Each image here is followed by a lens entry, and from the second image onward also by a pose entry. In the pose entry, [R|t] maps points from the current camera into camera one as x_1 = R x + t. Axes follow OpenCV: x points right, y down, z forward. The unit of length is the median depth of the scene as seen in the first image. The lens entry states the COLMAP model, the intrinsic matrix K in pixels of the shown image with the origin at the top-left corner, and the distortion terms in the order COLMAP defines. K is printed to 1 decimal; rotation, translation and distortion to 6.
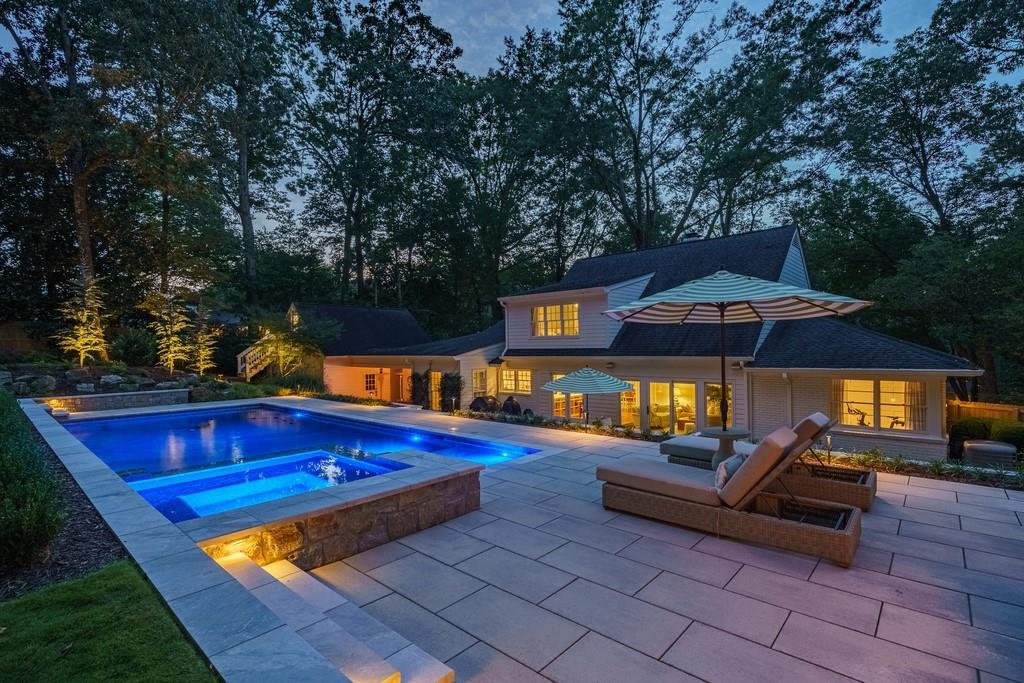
lens RADIAL K [[484.6, 0, 508.3], [0, 484.6, 349.4], [0, 0, 1]] dist [0.001015, 0.000188]
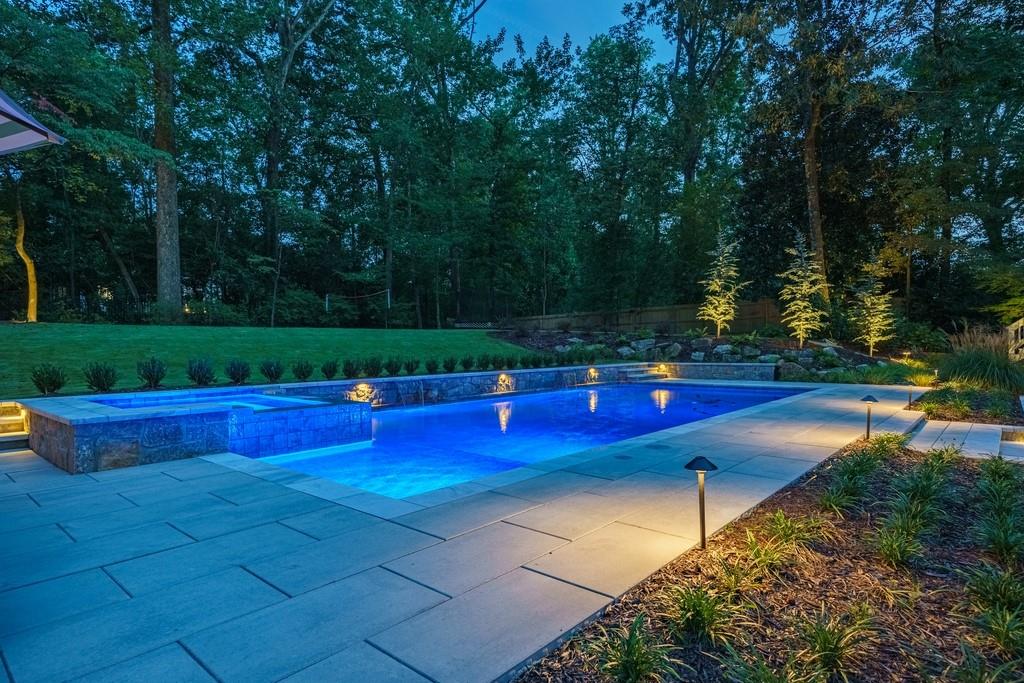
lens RADIAL K [[558.0, 0, 509.5], [0, 558.0, 348.7], [0, 0, 1]] dist [0.002839, -0.000044]
pose [[0.015911, 0.016839, -0.999732, 0.242378], [0.008790, 0.999817, 0.016980, 0.034370], [0.999835, -0.009058, 0.015760, 0.501935]]
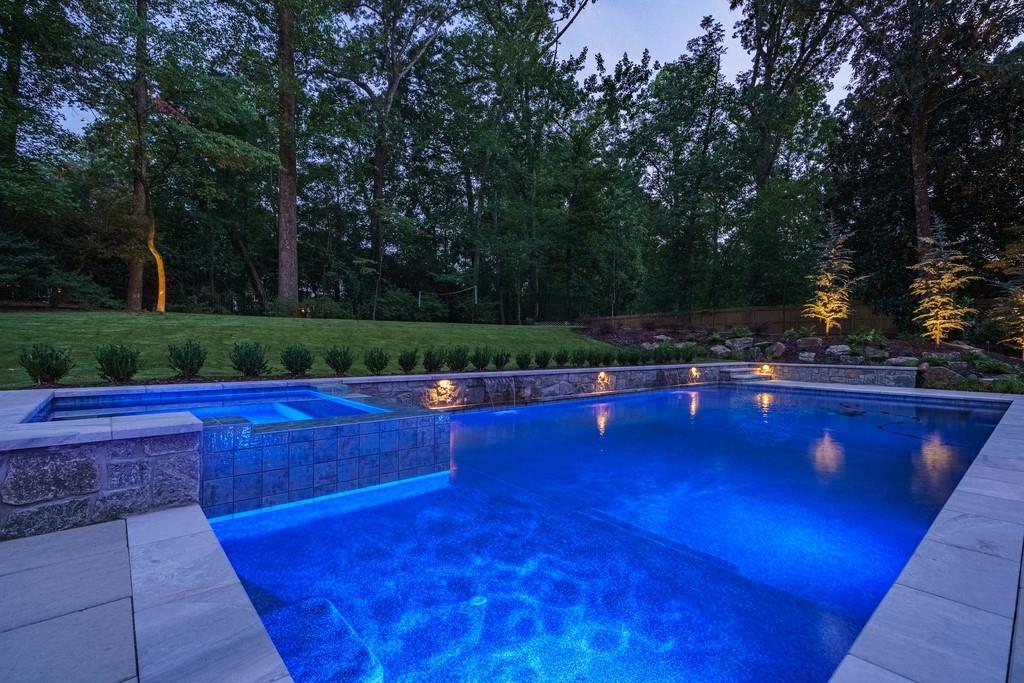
lens RADIAL K [[464.3, 0, 510.1], [0, 464.3, 348.9], [0, 0, 1]] dist [-0.000327, -0.000008]
pose [[-0.119931, 0.020205, -0.992577, 0.061115], [-0.009703, 0.999721, 0.021522, 0.043161], [0.992735, 0.012212, -0.119701, 0.463975]]
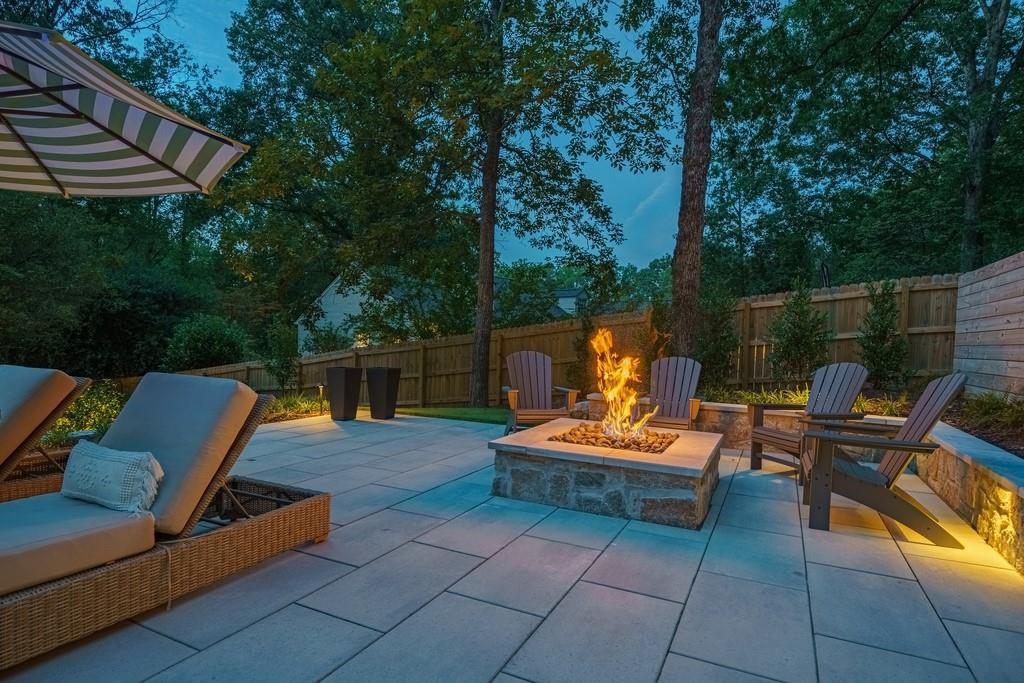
lens RADIAL K [[558.0, 0, 509.5], [0, 558.0, 348.7], [0, 0, 1]] dist [0.002839, -0.000044]
pose [[-0.283447, -0.012012, 0.958913, -0.043294], [-0.027755, 0.999605, 0.004318, 0.030672], [-0.958586, -0.025391, -0.283669, 0.207827]]
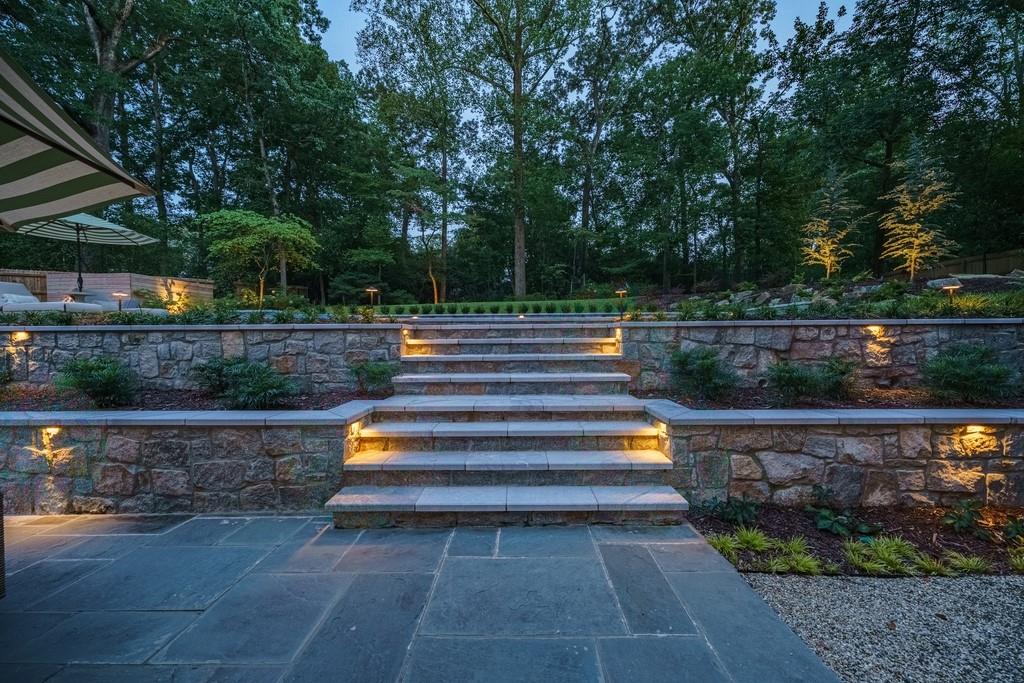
lens RADIAL K [[390.7, 0, 508.8], [0, 390.7, 347.2], [0, 0, 1]] dist [-0.001783, -0.000193]
pose [[-0.750786, 0.037502, -0.659480, 0.057117], [0.017220, 0.999159, 0.037214, 0.111625], [0.660321, 0.016584, -0.750800, 1.058043]]
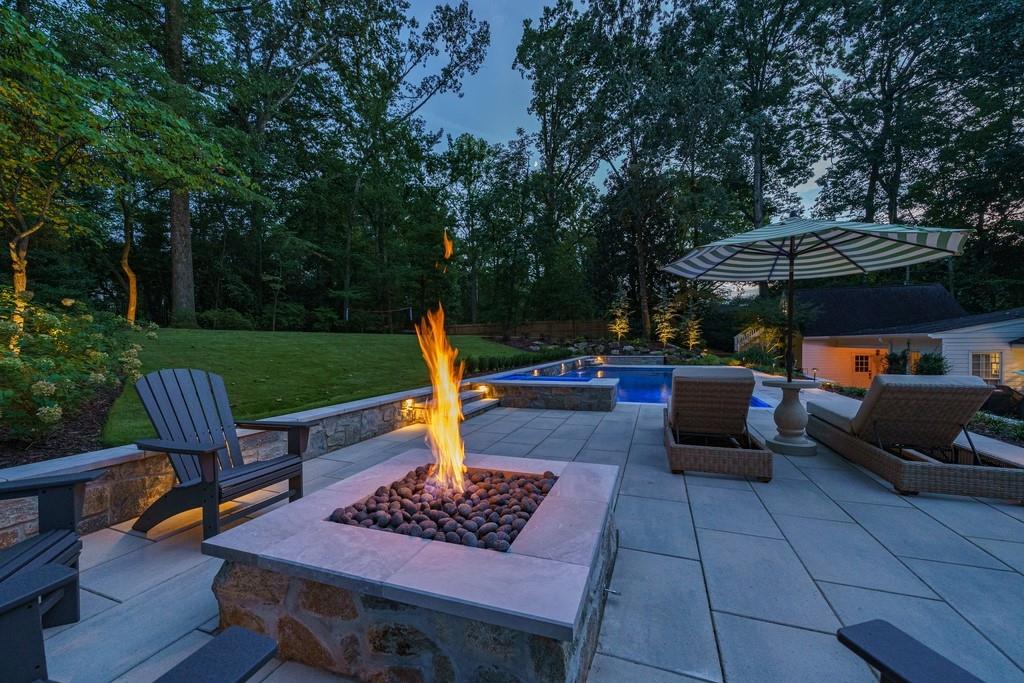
lens RADIAL K [[401.8, 0, 505.1], [0, 401.8, 347.6], [0, 0, 1]] dist [0.000620, -0.000052]
pose [[0.371080, 0.017478, -0.928436, 0.311694], [0.003987, 0.999784, 0.020415, 0.025122], [0.928592, -0.011277, 0.370930, 0.053345]]
